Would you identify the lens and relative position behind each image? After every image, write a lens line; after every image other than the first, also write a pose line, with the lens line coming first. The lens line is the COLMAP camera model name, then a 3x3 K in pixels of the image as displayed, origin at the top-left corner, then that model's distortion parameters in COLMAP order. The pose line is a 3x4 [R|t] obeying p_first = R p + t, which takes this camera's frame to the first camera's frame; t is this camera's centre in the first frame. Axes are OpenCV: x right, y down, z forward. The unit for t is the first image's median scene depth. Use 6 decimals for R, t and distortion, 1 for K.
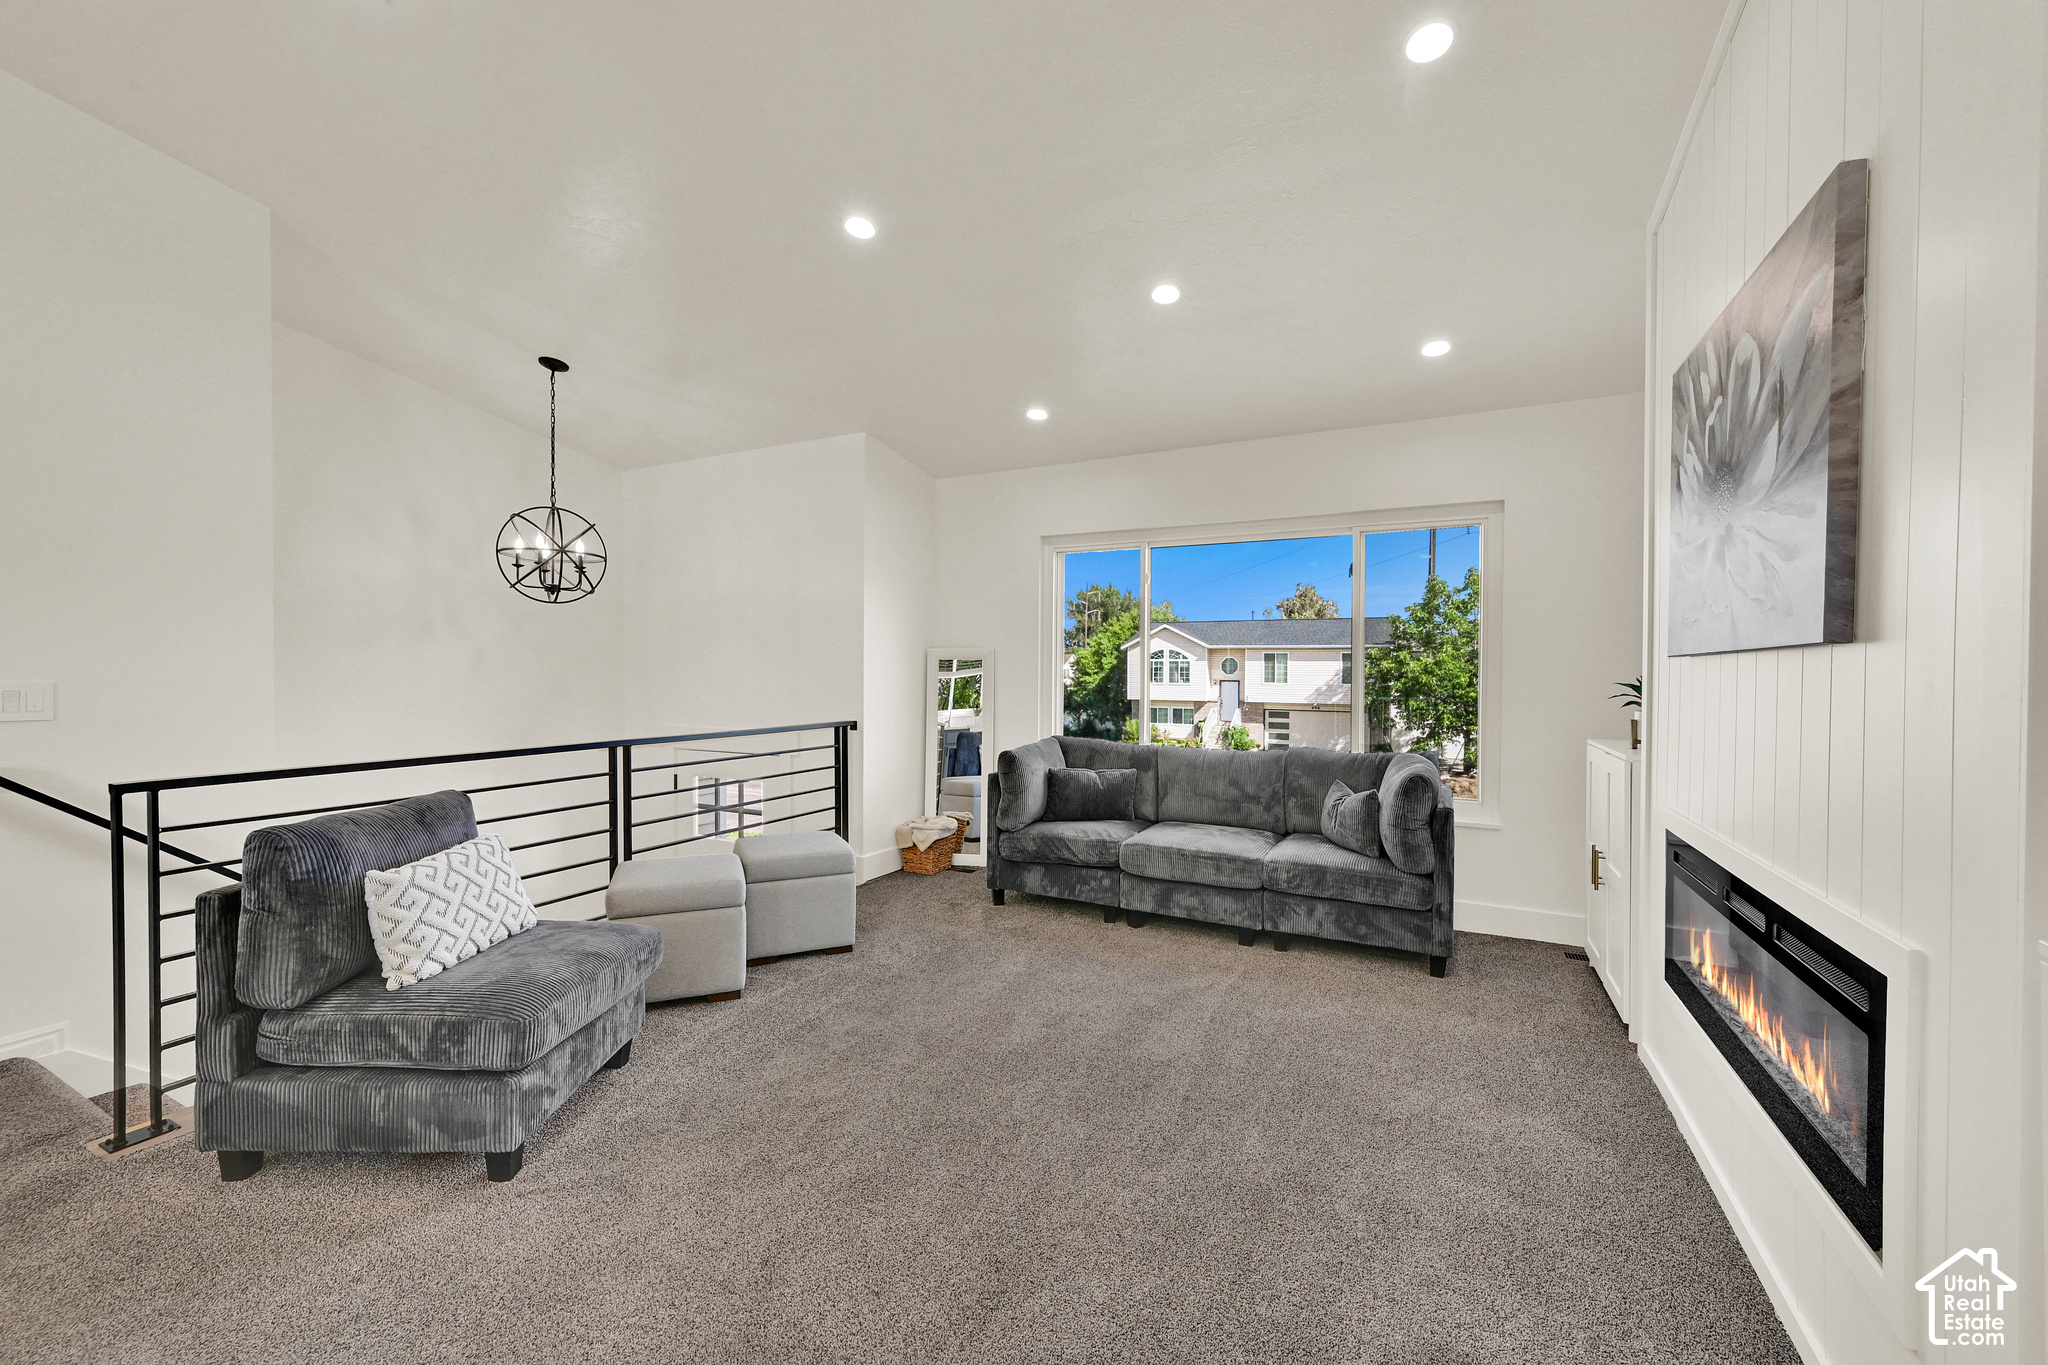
lens RADIAL K [[802.1, 0, 1030.9], [0, 802.1, 680.1], [0, 0, 1]] dist [-0.000410, 0.000470]
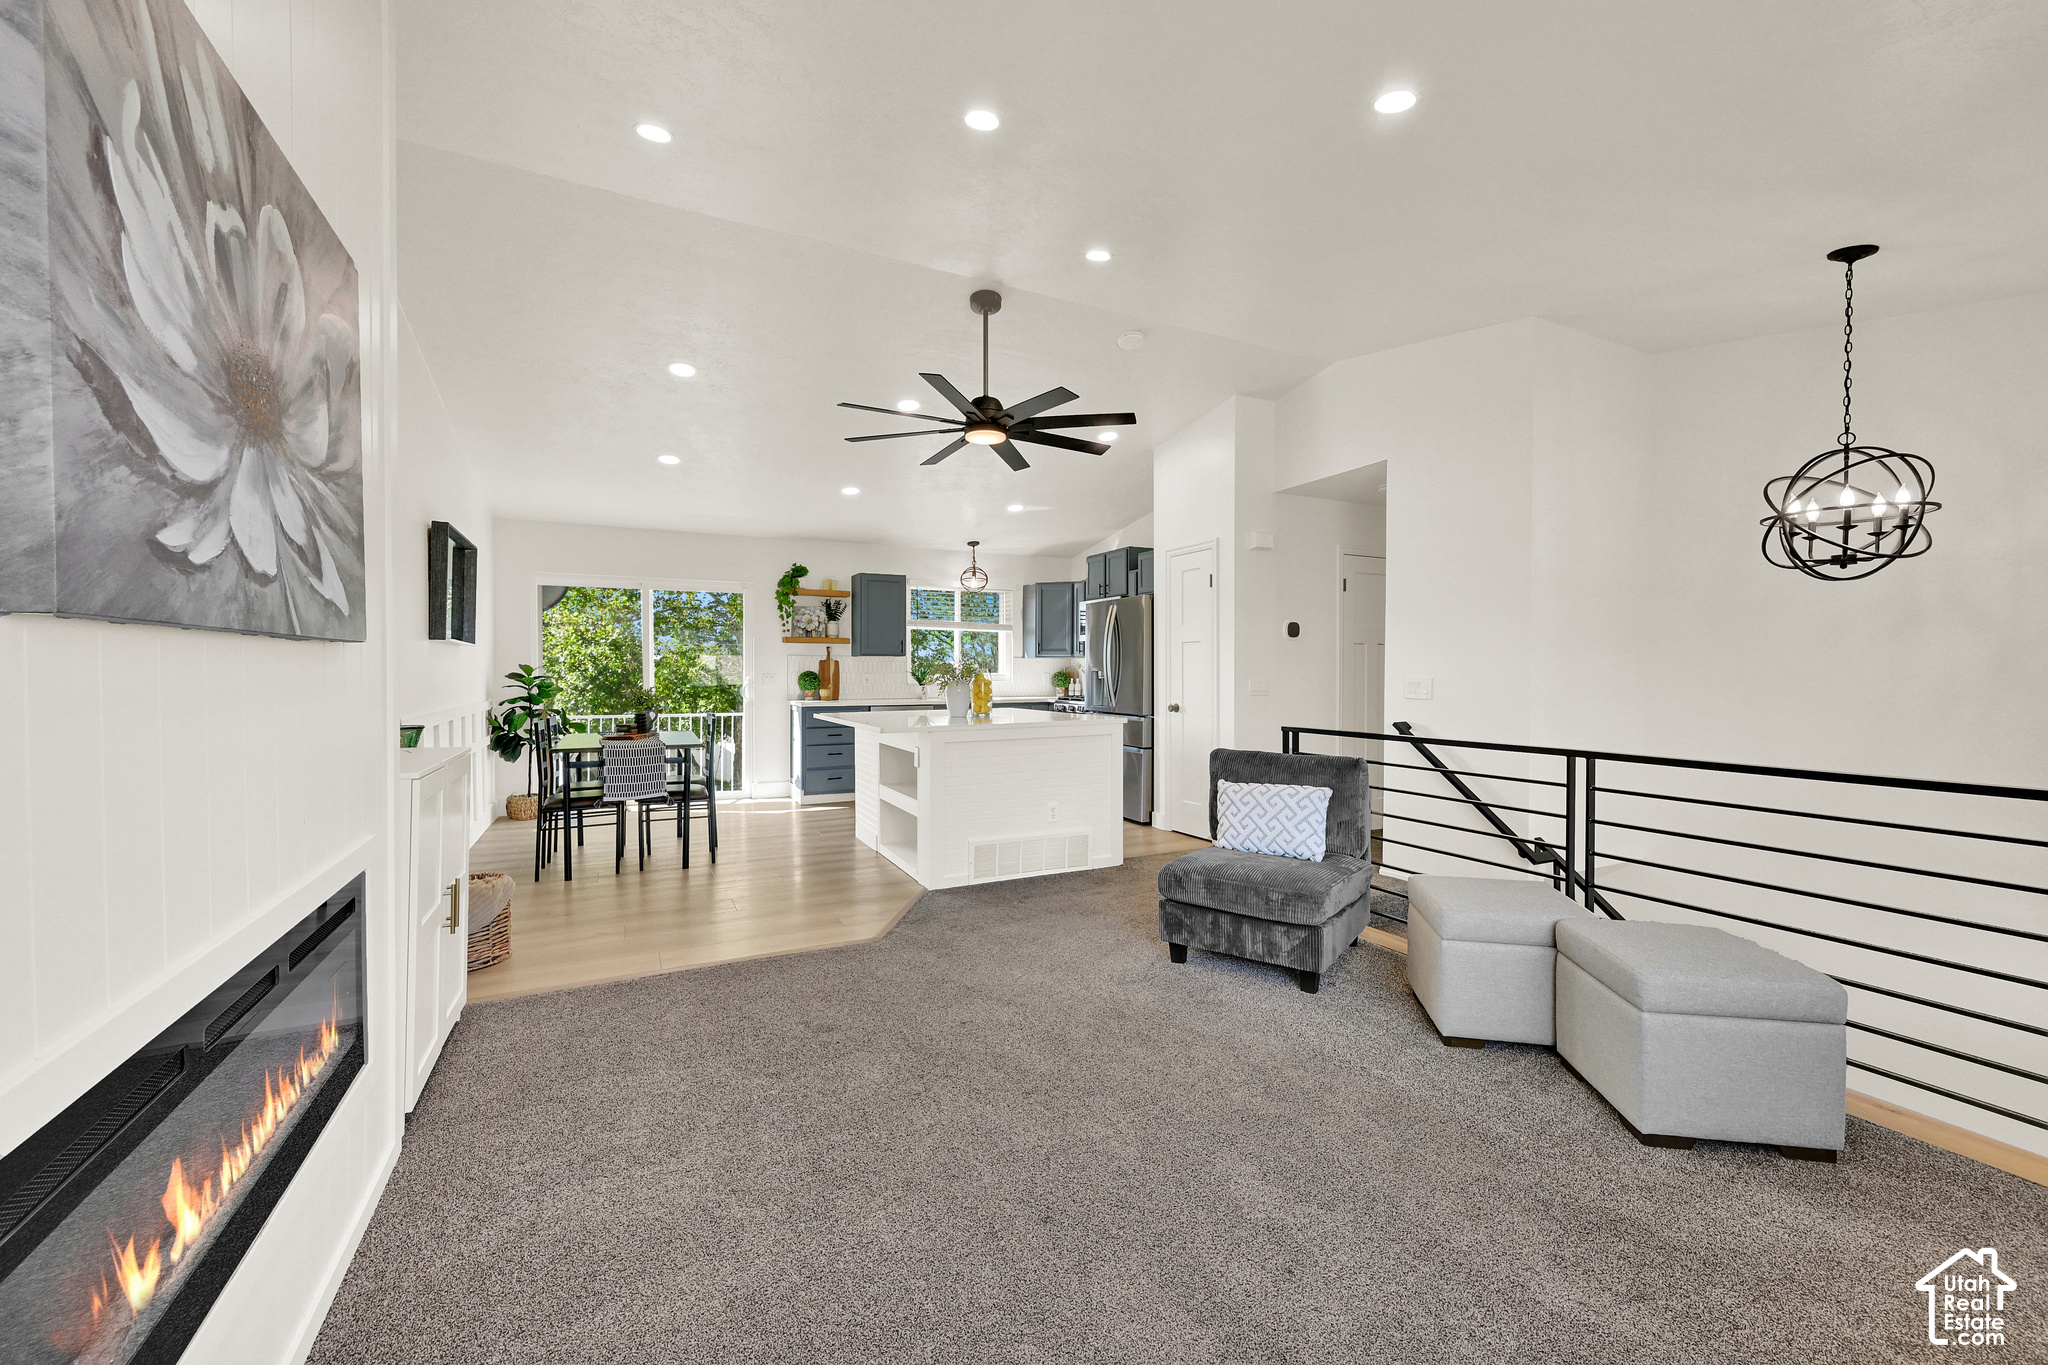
lens RADIAL K [[802.1, 0, 999.2], [0, 802.1, 679.4], [0, 0, 1]] dist [-0.000410, 0.000470]
pose [[-0.595953, 0.004699, -0.803005, 0.521235], [-0.012367, 0.999811, 0.015029, -0.006560], [0.802924, 0.018887, -0.595782, 0.944542]]
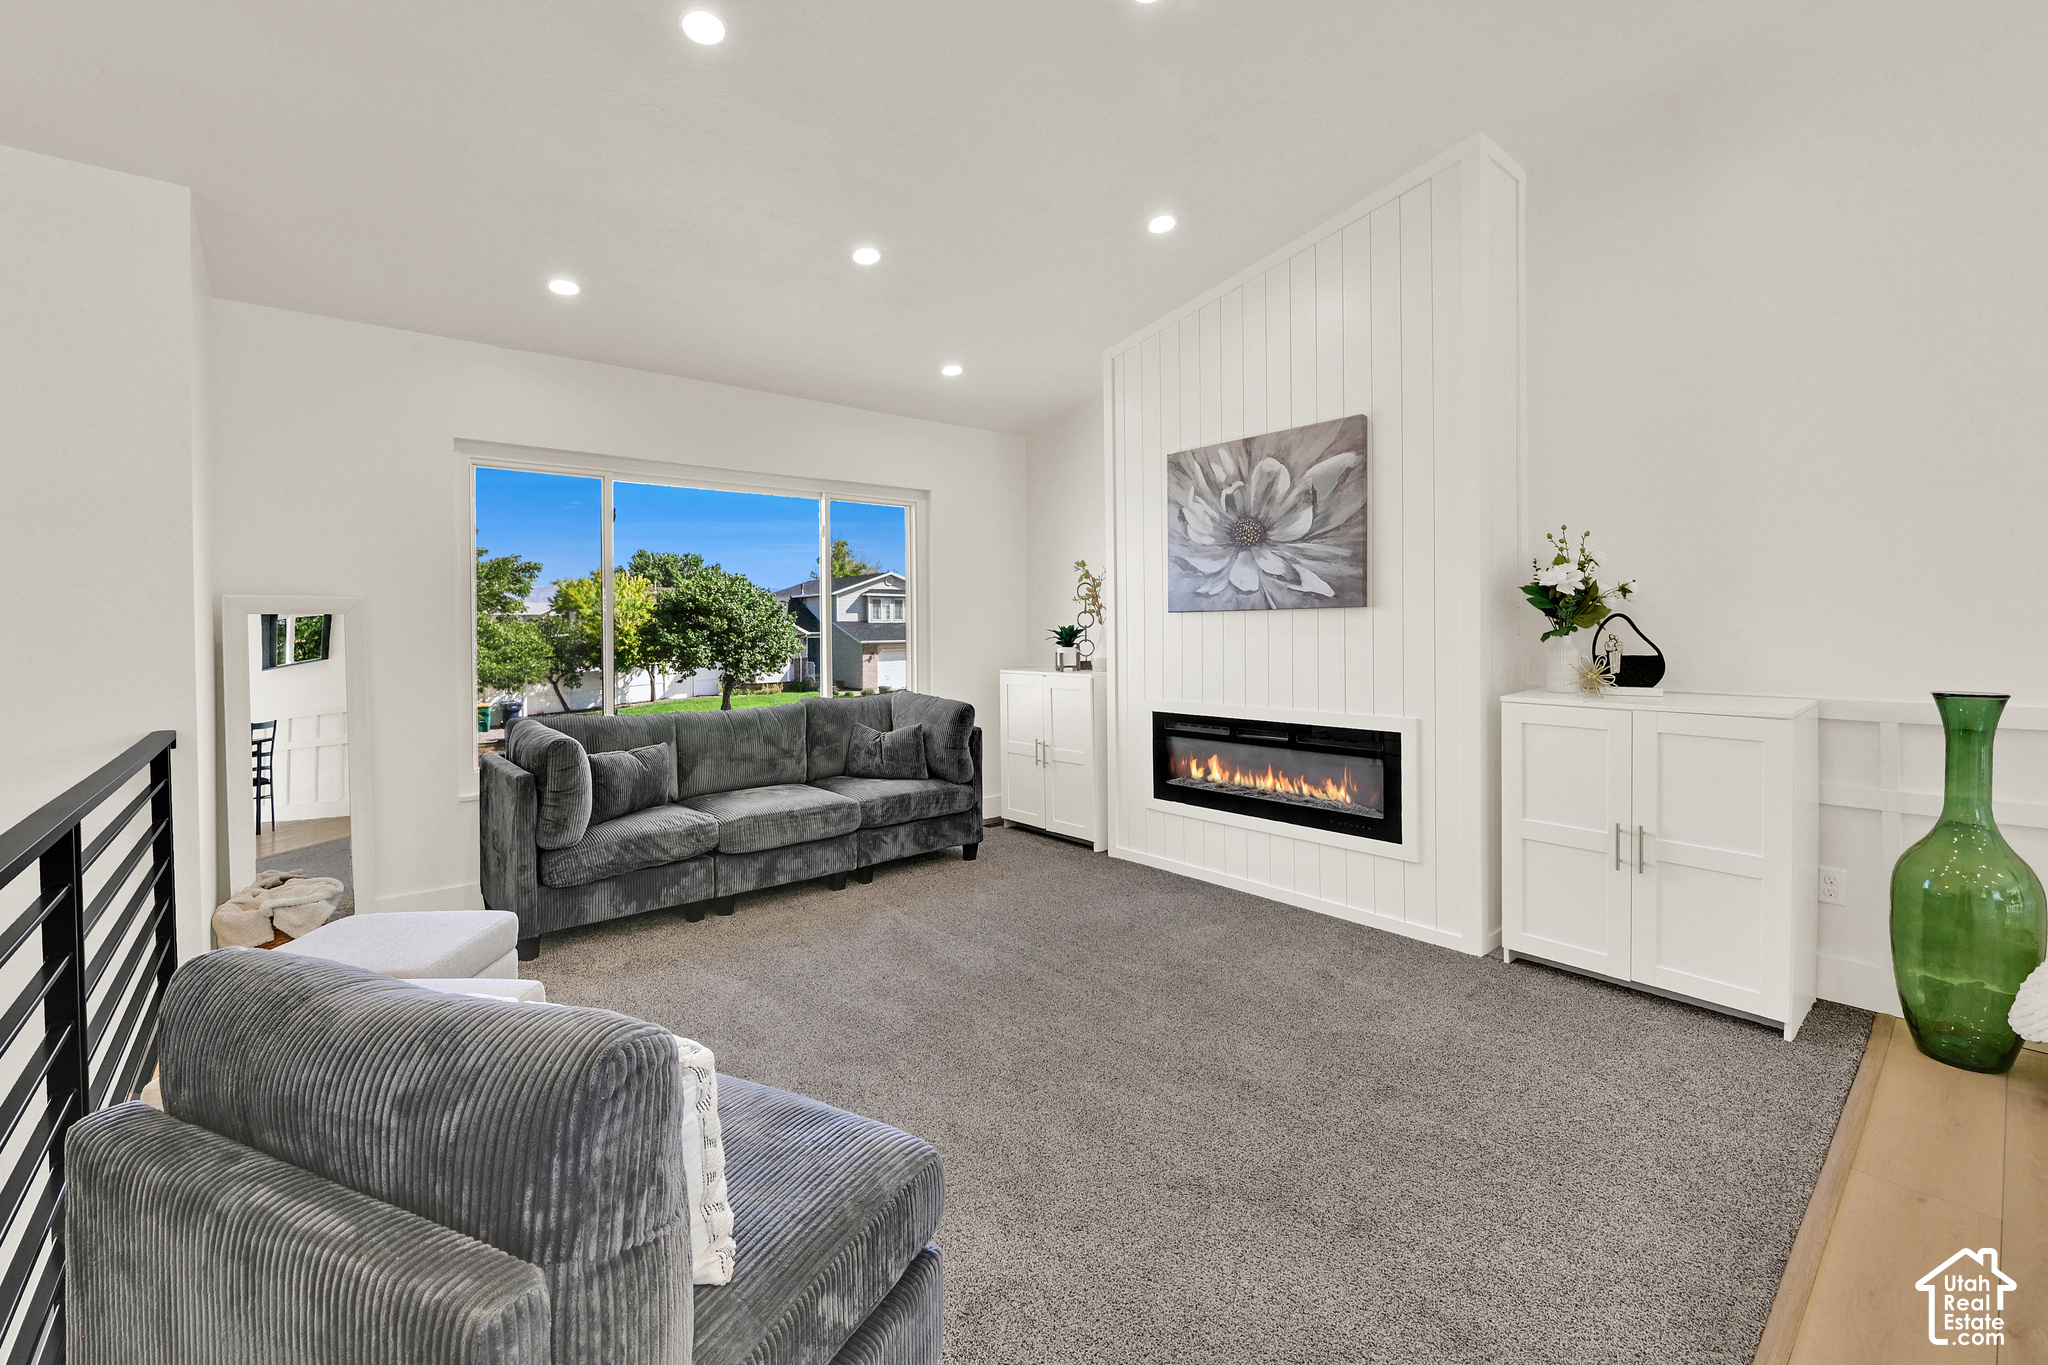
lens RADIAL K [[859.0, 0, 1036.0], [0, 859.0, 635.2], [0, 0, 1]] dist [-0.008378, 0.000050]
pose [[0.374325, -0.020094, 0.927080, -0.668337], [0.023866, 0.999643, 0.012030, -0.005678], [-0.926990, 0.017623, 0.374671, 0.347154]]
